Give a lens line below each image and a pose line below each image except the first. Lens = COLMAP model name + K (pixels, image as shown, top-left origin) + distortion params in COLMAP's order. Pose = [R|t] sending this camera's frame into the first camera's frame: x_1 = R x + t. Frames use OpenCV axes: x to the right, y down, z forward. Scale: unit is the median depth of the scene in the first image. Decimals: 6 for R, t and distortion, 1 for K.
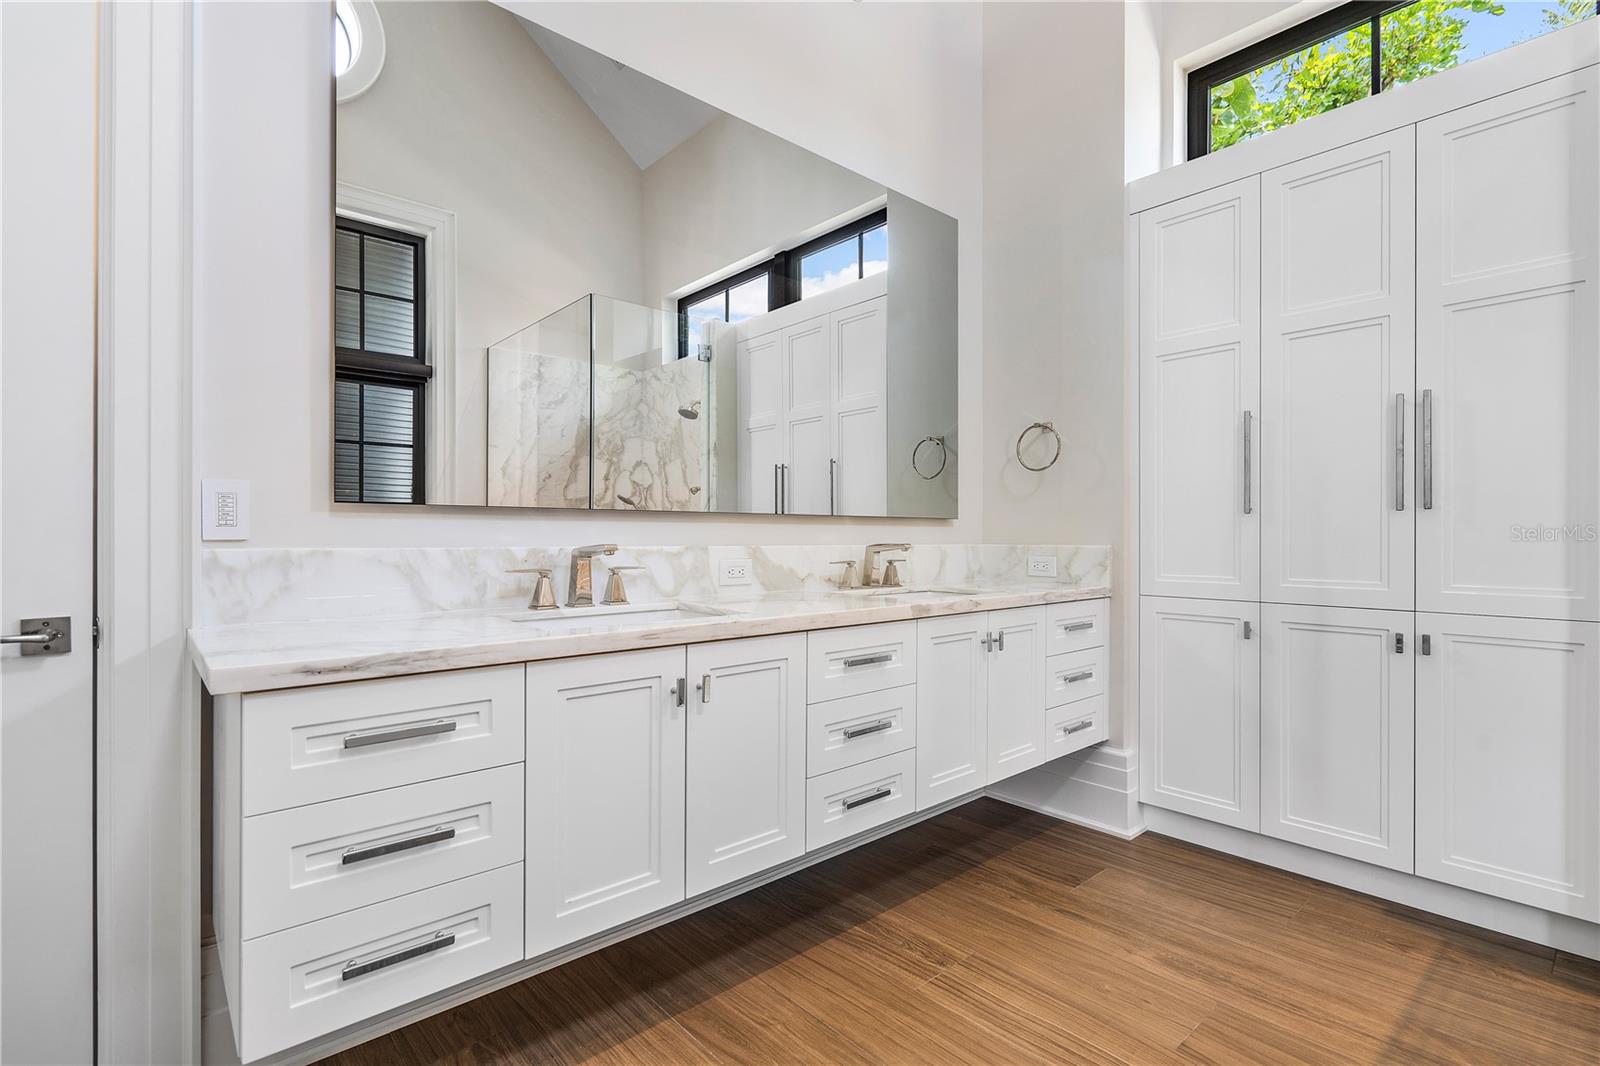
lens RADIAL K [[748.5, 0, 793.7], [0, 748.5, 533.4], [0, 0, 1]] dist [-0.000102, -0.000264]
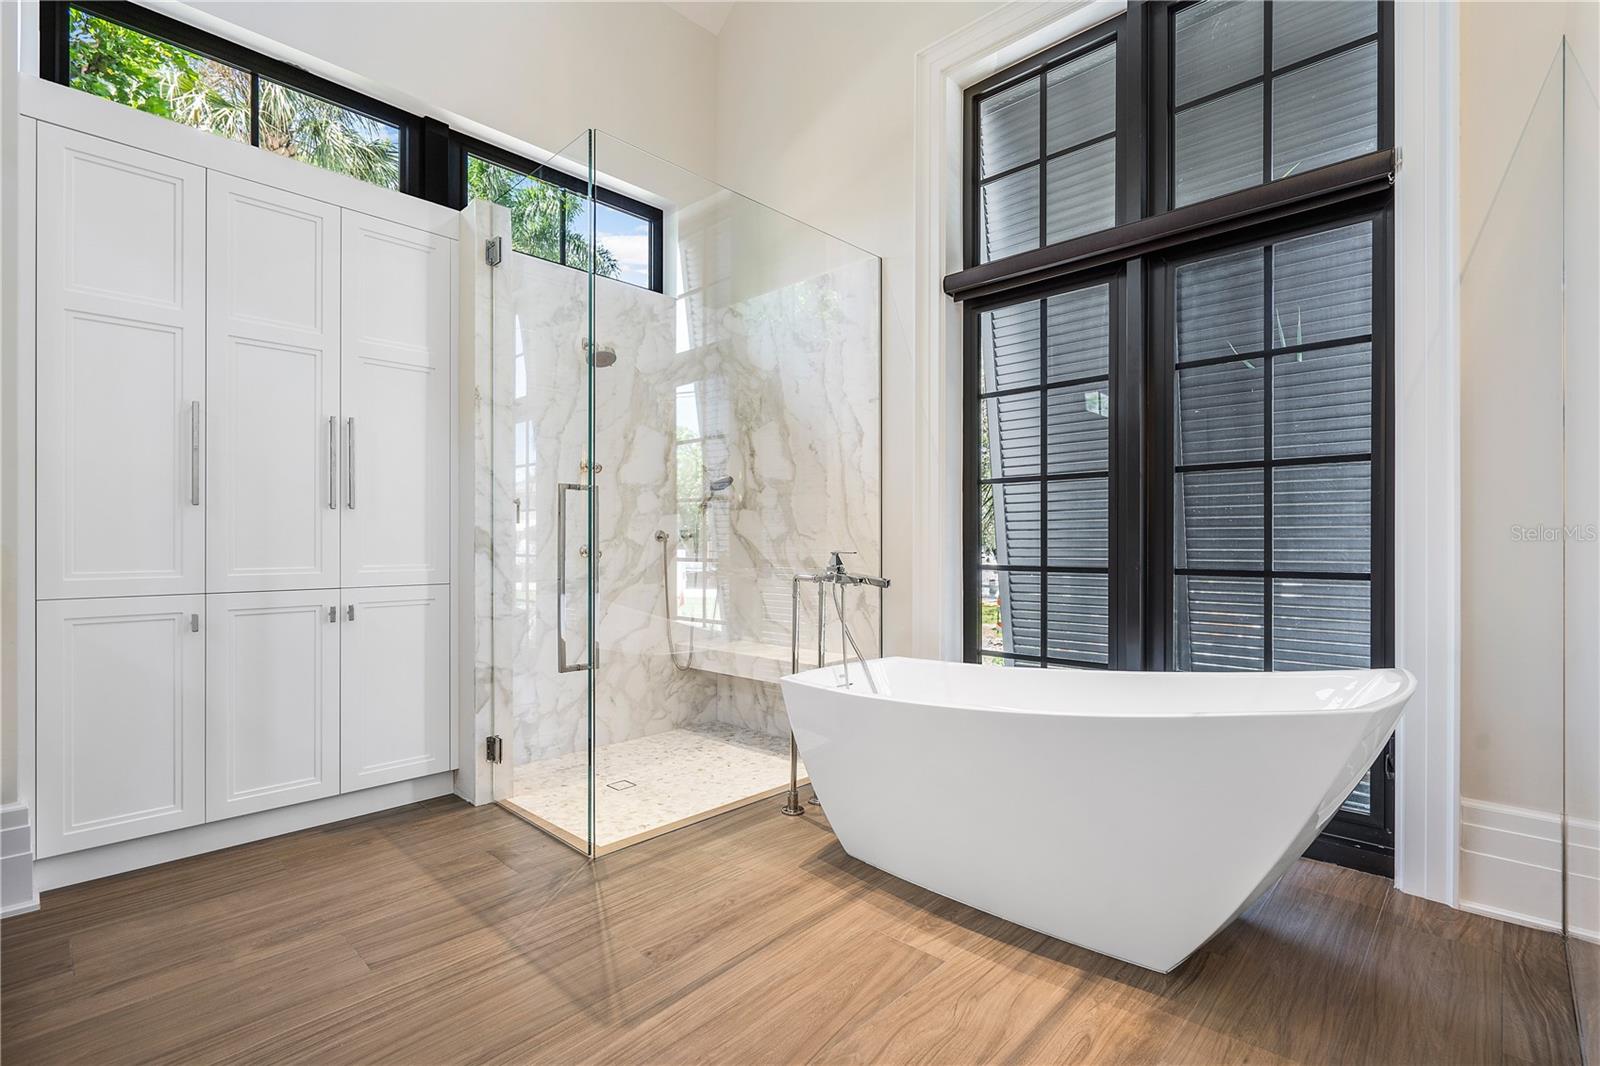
lens RADIAL K [[741.5, 0, 793.2], [0, 741.5, 544.7], [0, 0, 1]] dist [0.001632, 0.000413]
pose [[-0.087434, -0.000537, 0.996170, -0.499713], [0.000252, 1.000000, 0.000561, 0.028628], [-0.996170, 0.000301, -0.087434, 0.336844]]
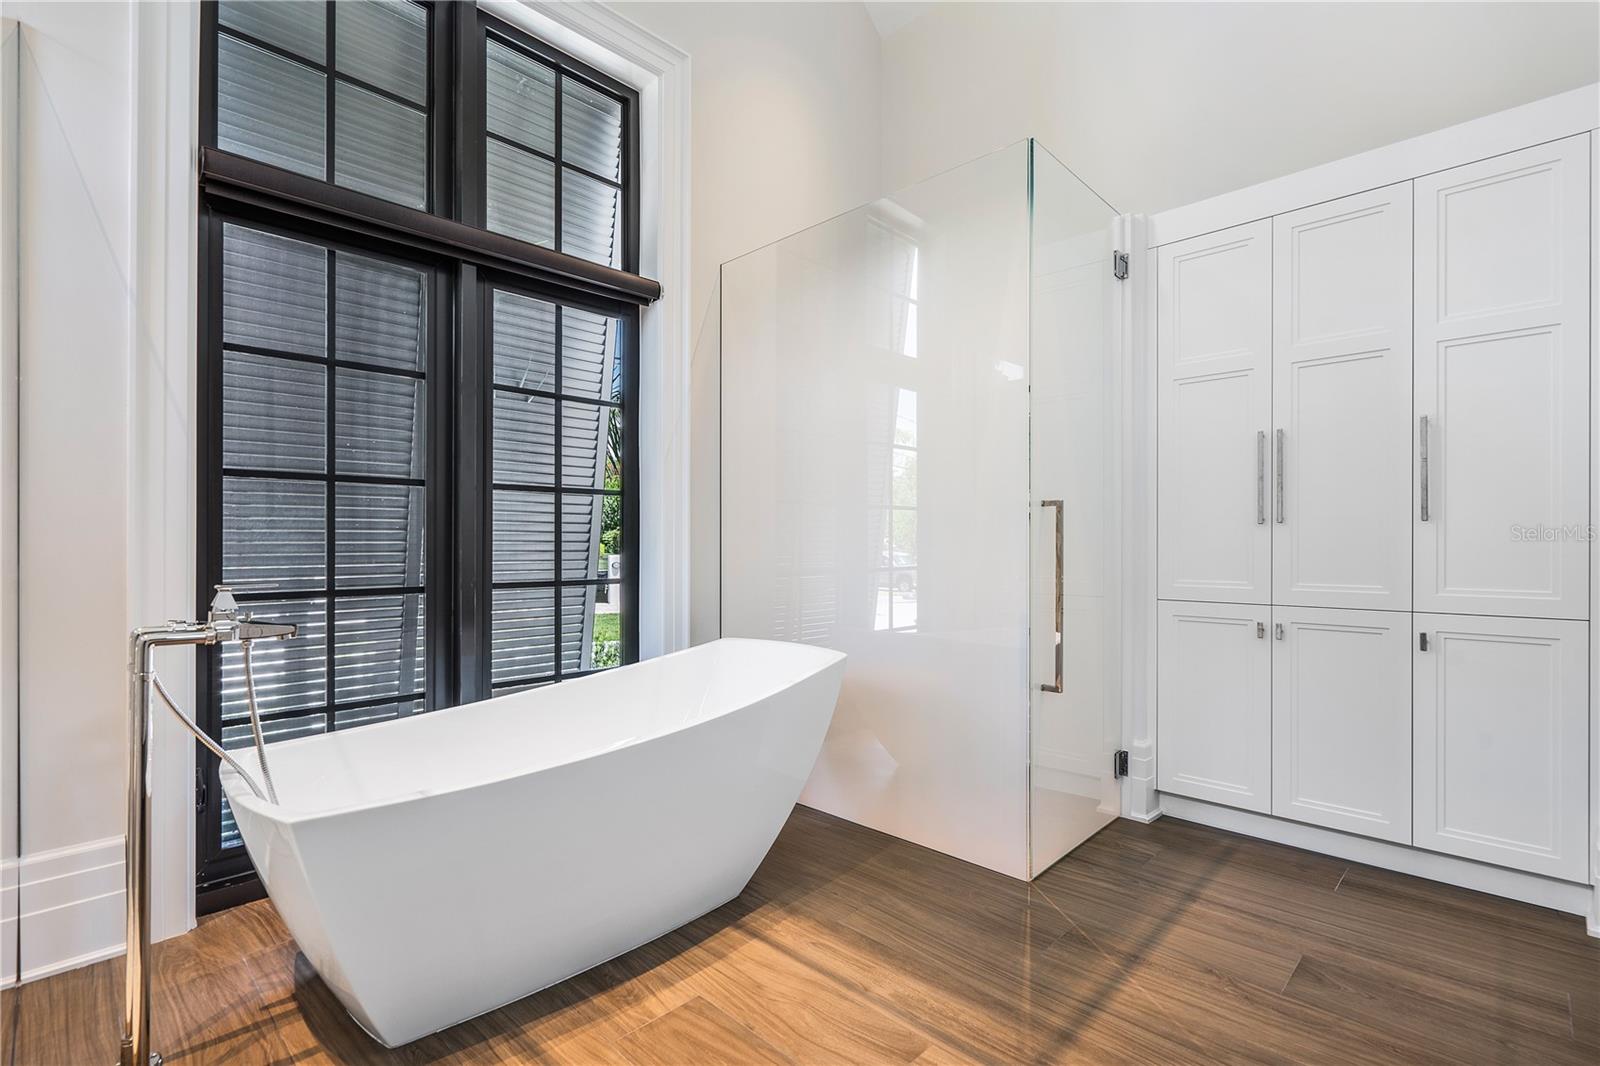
lens RADIAL K [[760.9, 0, 800.0], [0, 760.9, 512.4], [0, 0, 1]] dist [0.100831, -0.000012]
pose [[-0.998246, 0.006004, -0.058898, 1.521021], [0.008623, 0.998981, -0.044311, -0.002218], [0.058572, -0.044741, -0.997280, 2.039061]]
